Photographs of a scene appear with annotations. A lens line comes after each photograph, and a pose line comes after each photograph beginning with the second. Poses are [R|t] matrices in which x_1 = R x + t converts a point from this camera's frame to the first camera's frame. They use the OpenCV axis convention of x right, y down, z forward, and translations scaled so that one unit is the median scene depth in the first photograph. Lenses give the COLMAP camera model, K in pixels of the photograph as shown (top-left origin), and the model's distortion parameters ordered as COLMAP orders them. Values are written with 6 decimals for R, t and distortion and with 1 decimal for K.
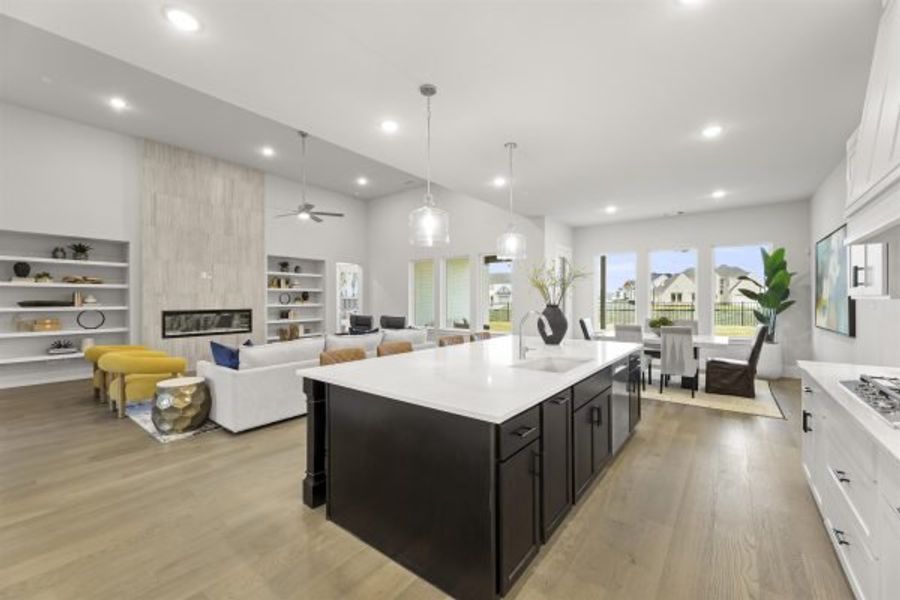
lens RADIAL K [[363.3, 0, 450.4], [0, 363.3, 300.4], [0, 0, 1]] dist [0.001719, 0.000123]
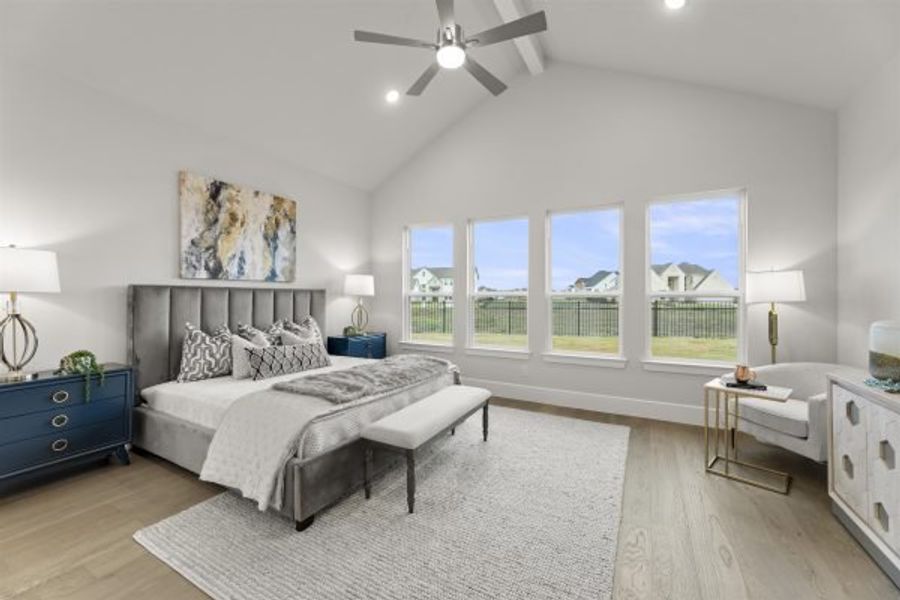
lens RADIAL K [[363.3, 0, 449.6], [0, 363.3, 297.2], [0, 0, 1]] dist [0.001719, 0.000123]
pose [[0.985003, 0.002706, 0.172514, -0.039932], [-0.002381, 0.999995, -0.002095, 0.000486], [-0.172519, 0.001653, 0.985005, 0.155206]]
